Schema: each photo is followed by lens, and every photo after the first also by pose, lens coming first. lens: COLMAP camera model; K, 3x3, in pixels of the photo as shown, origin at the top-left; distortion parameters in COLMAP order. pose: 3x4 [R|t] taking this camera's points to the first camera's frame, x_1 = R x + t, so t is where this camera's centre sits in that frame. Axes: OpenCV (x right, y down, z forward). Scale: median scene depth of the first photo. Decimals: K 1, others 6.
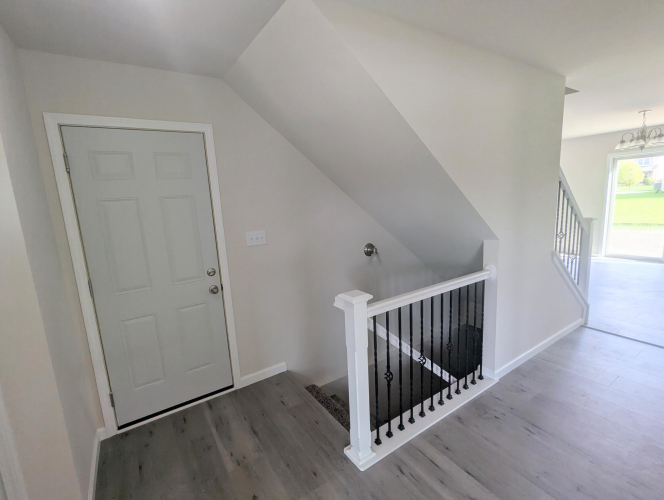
lens RADIAL K [[317.8, 0, 334.5], [0, 317.8, 247.9], [0, 0, 1]] dist [-0.002246, 0.002063]
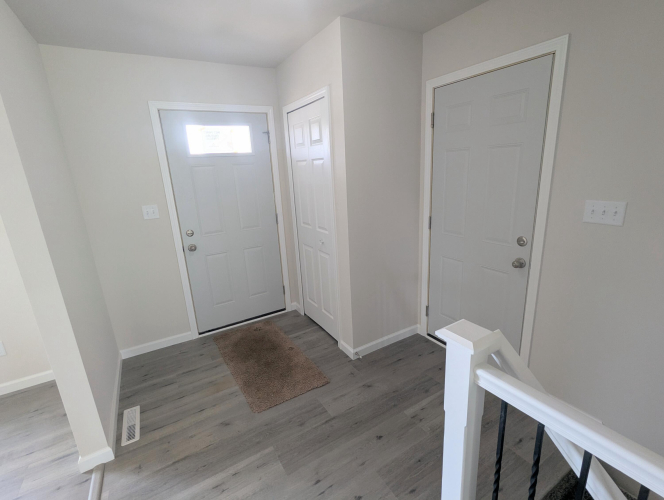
lens RADIAL K [[317.8, 0, 334.1], [0, 317.8, 250.1], [0, 0, 1]] dist [-0.002246, 0.002063]
pose [[-0.050412, 0.309747, -0.949482, 0.393842], [-0.109617, 0.943231, 0.313528, -0.099524], [0.992695, 0.119885, -0.013596, 0.513505]]
